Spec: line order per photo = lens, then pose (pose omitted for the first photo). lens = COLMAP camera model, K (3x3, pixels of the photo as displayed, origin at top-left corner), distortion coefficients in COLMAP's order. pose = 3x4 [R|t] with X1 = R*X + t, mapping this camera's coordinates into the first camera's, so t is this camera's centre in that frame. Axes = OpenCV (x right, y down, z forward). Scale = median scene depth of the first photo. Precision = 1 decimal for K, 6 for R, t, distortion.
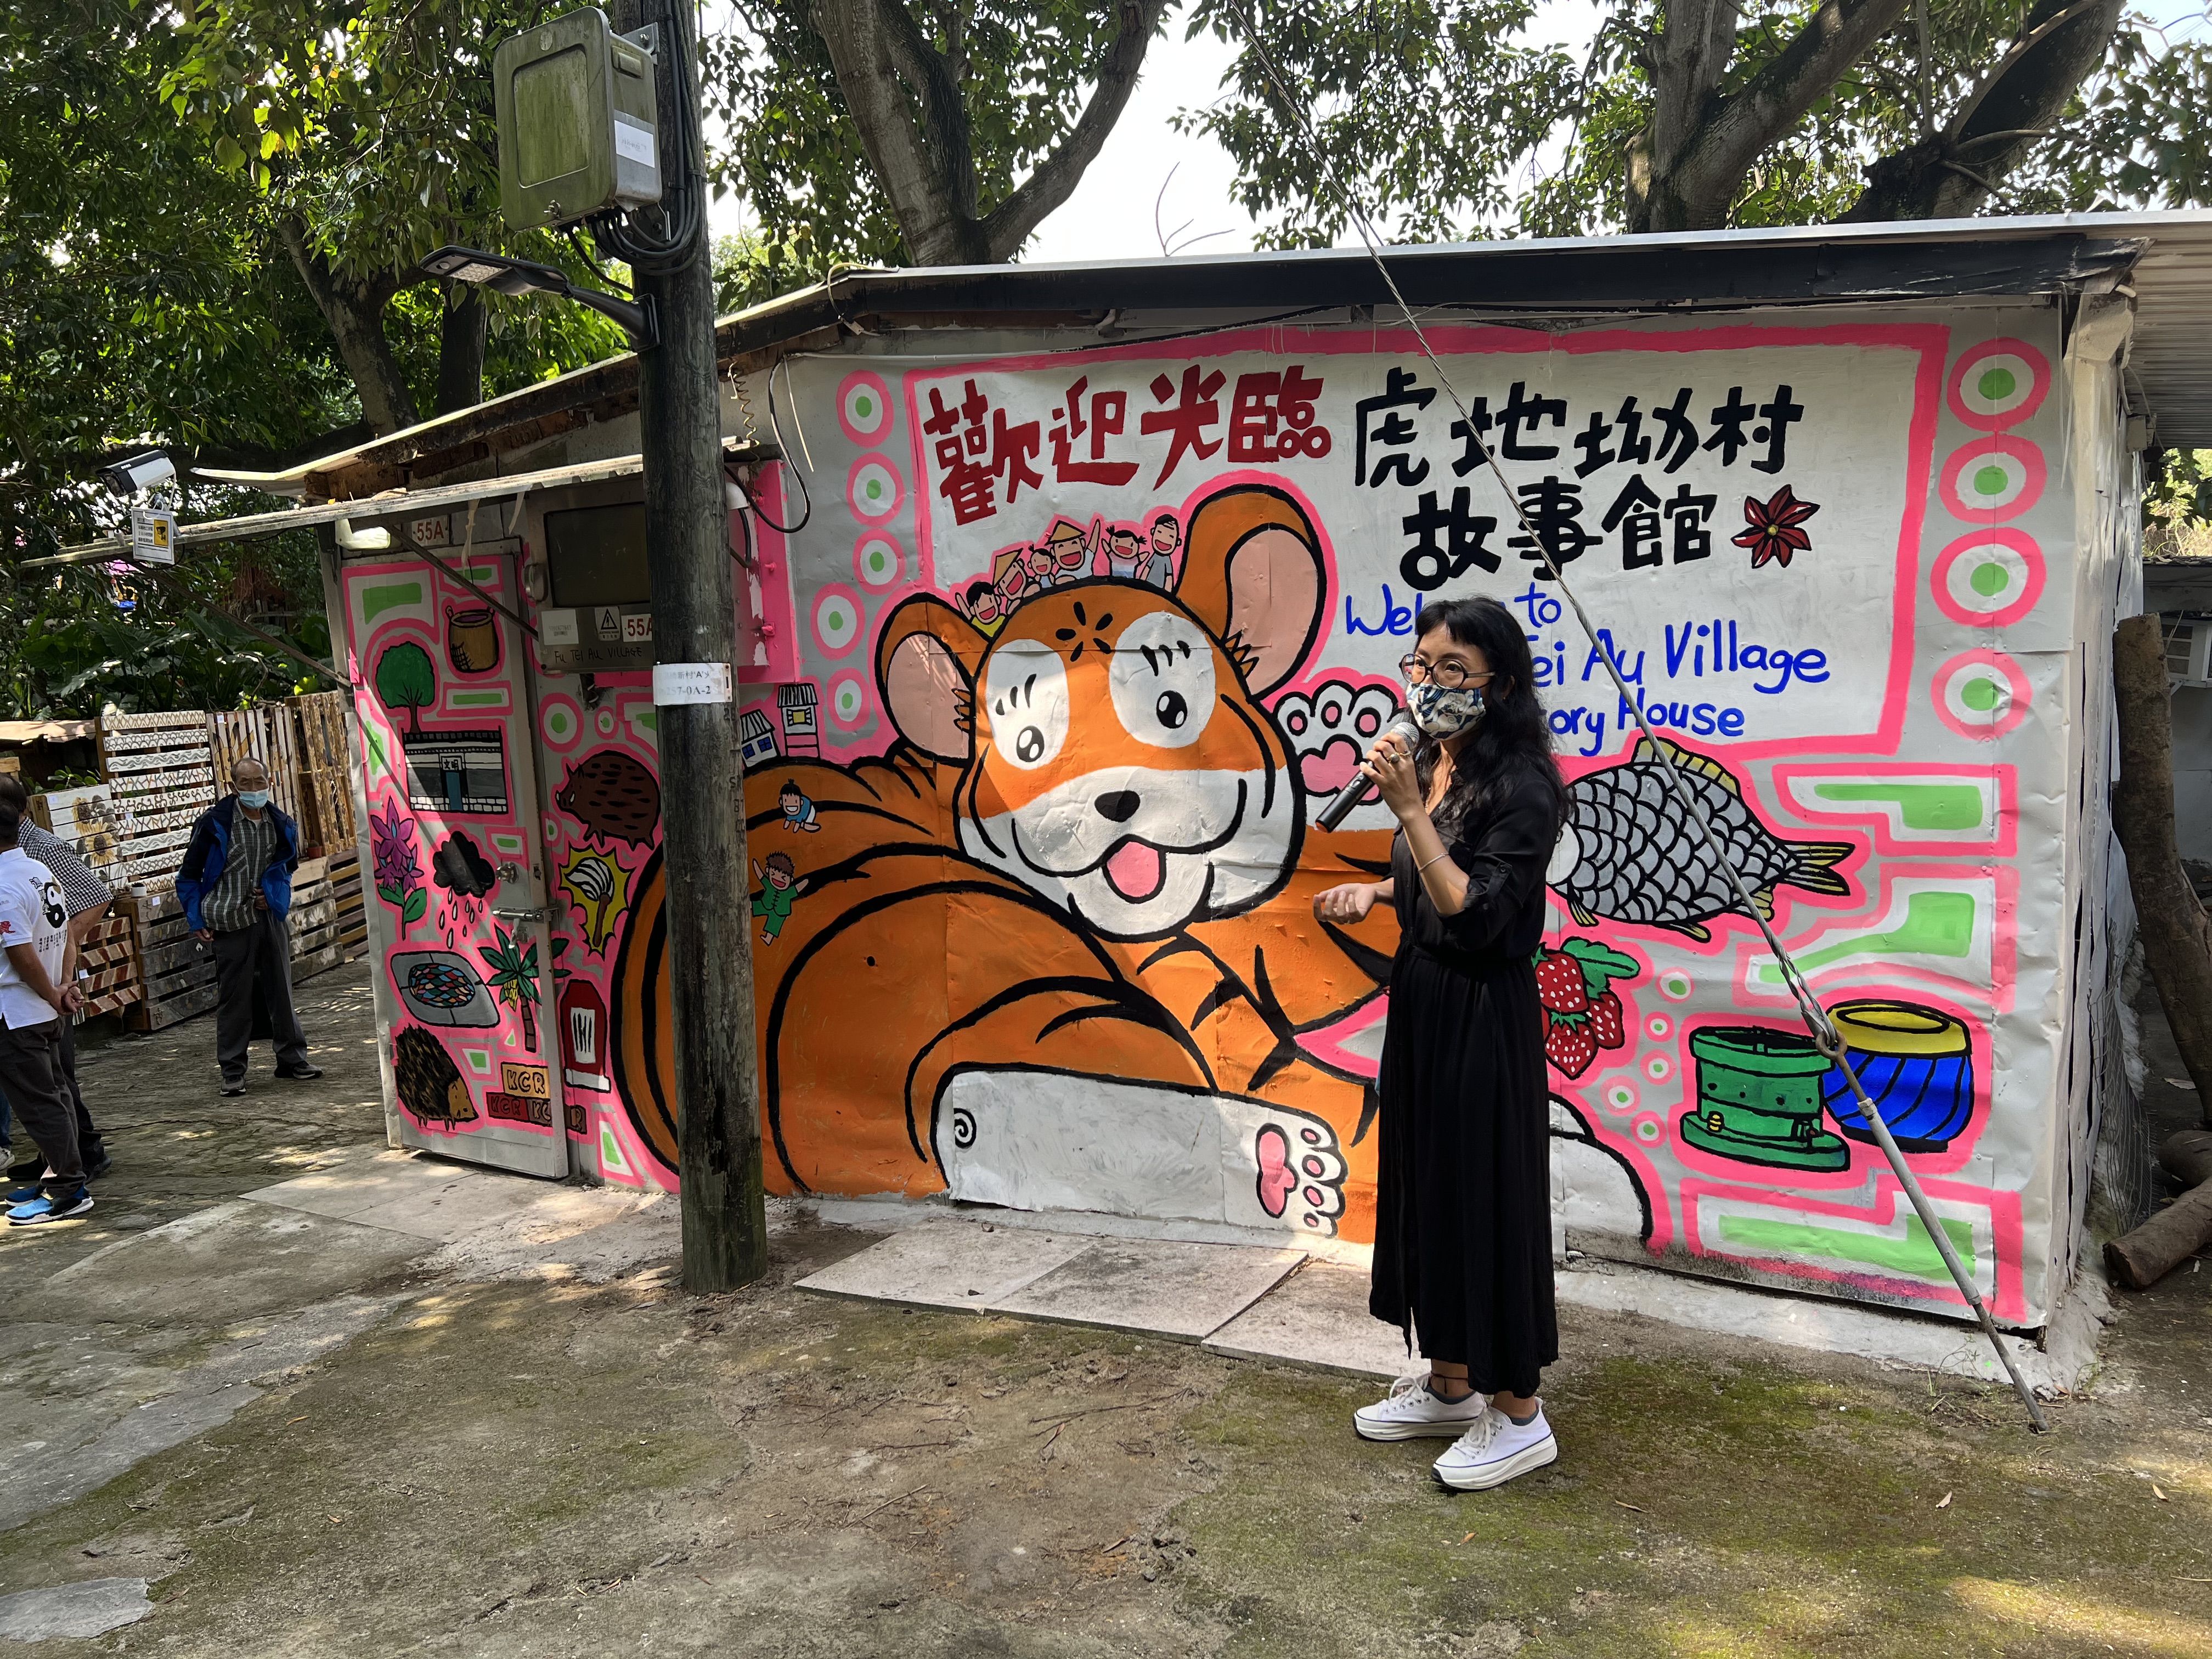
lens RADIAL K [[1639.2, 0, 1105.1], [0, 1639.2, 867.0], [0, 0, 1]] dist [0.154310, -0.310773]
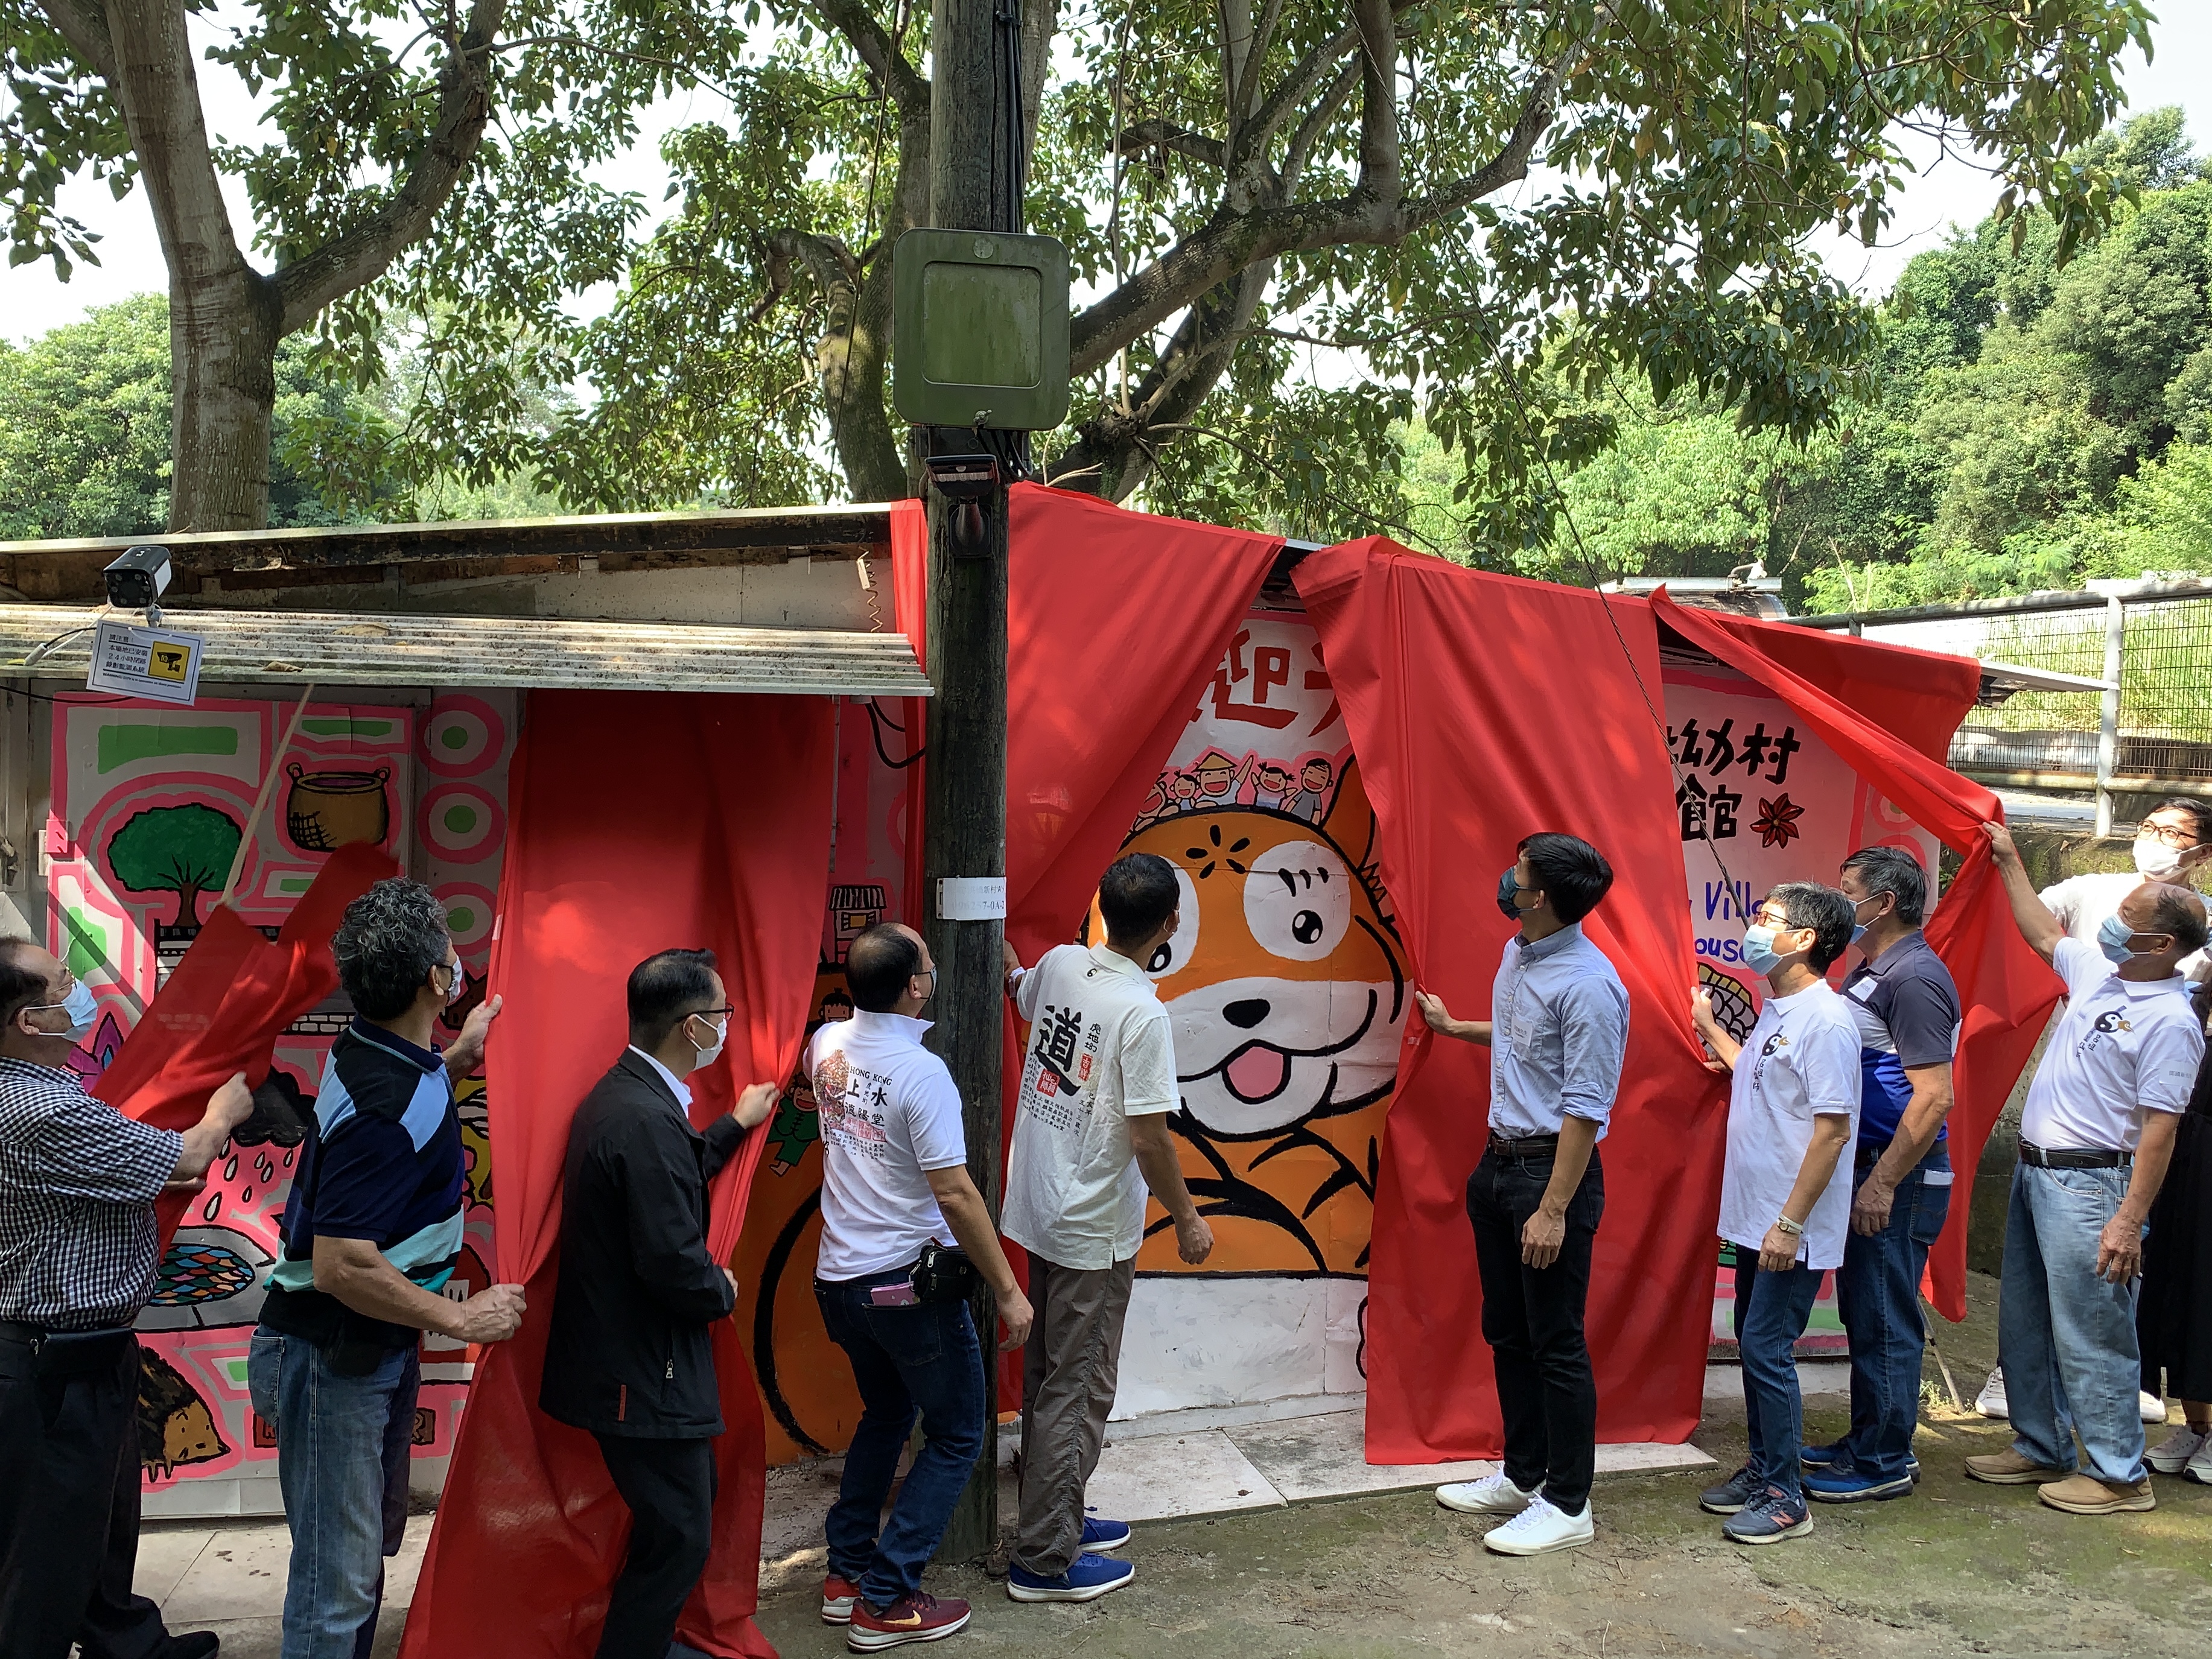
lens RADIAL K [[1887.6, 0, 1106.0], [0, 1887.6, 829.5], [0, 0, 1]] dist [0.134109, -0.252770]
pose [[0.742481, 0.044585, 0.668382, -0.934578], [0.026411, 0.995058, -0.095714, -0.042471], [-0.669346, 0.088719, 0.737635, 0.134467]]
